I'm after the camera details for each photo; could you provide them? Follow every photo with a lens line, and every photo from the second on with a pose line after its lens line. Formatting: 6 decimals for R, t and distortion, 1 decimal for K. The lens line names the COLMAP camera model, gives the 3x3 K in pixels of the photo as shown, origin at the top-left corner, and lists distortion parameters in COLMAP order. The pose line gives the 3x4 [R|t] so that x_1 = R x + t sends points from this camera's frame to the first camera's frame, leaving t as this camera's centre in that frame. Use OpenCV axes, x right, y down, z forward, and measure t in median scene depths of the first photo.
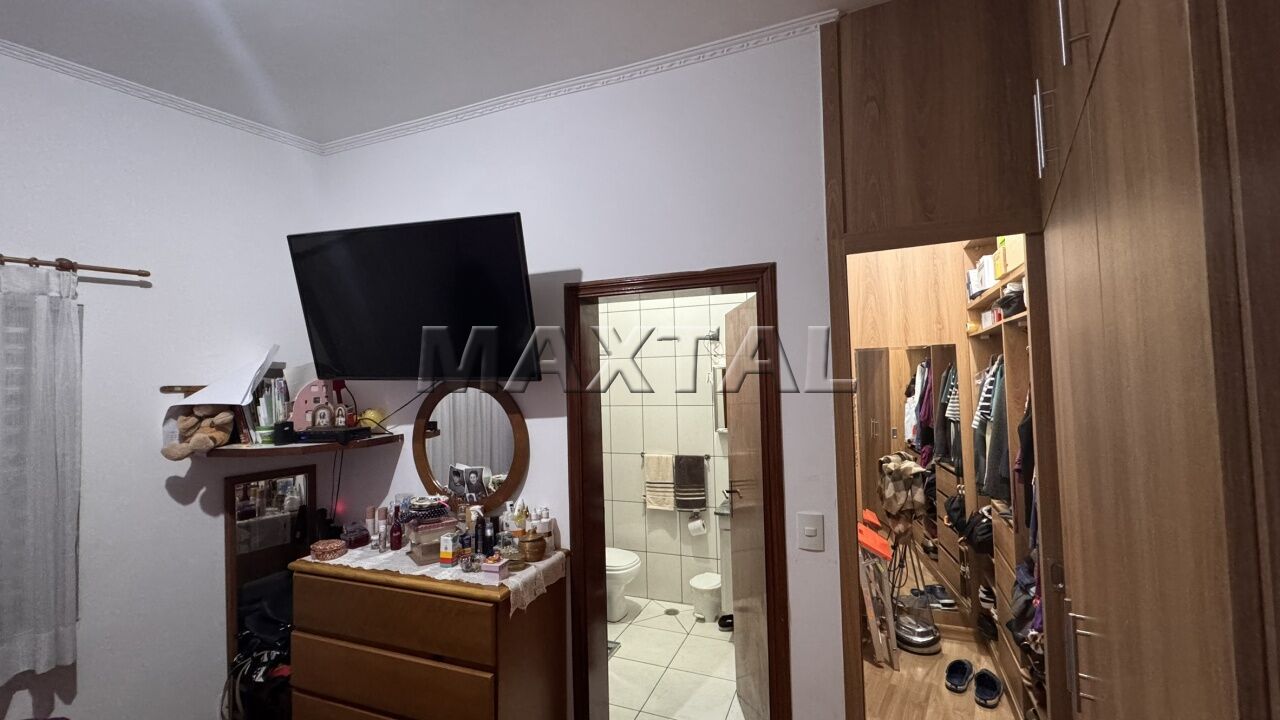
lens RADIAL K [[506.5, 0, 640.0], [0, 506.5, 360.0], [0, 0, 1]] dist [-0.003459, 0.000171]
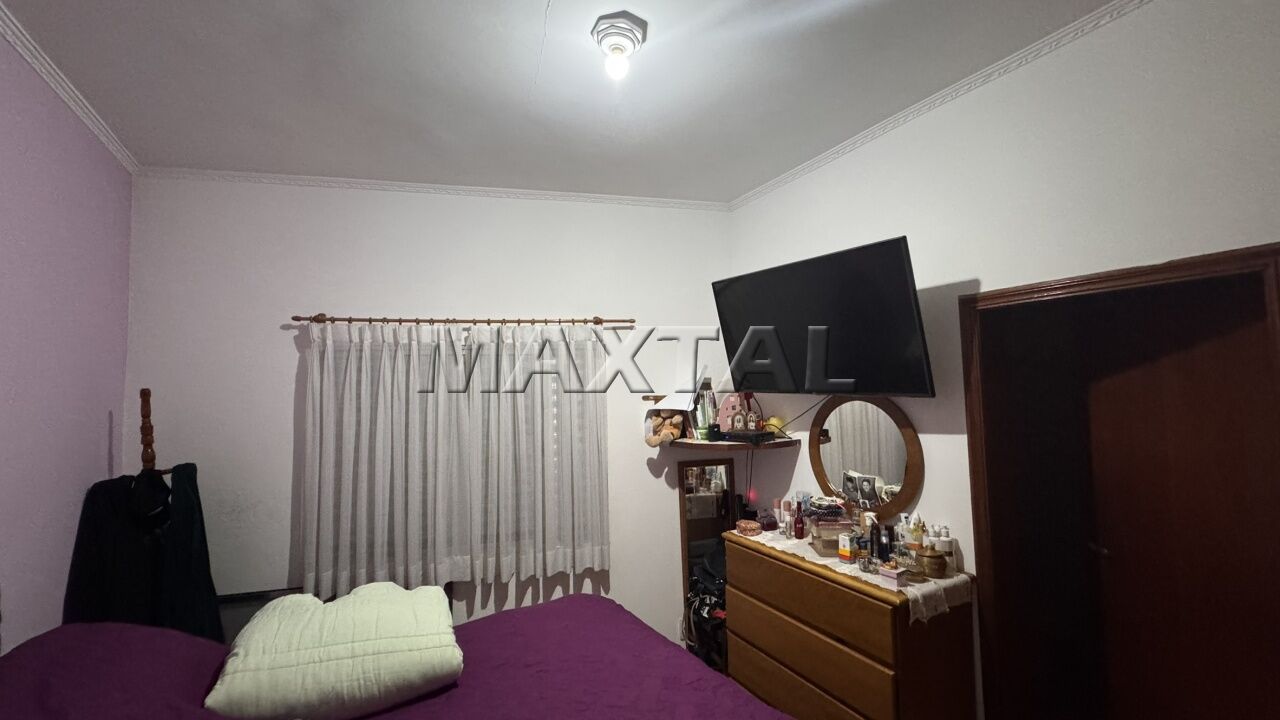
lens RADIAL K [[506.5, 0, 640.0], [0, 506.5, 360.0], [0, 0, 1]] dist [-0.003459, 0.000171]
pose [[0.754576, -0.030394, -0.655508, 0.019940], [0.028718, 0.999499, -0.013285, -0.033838], [0.655584, -0.008800, 0.755071, -0.123869]]
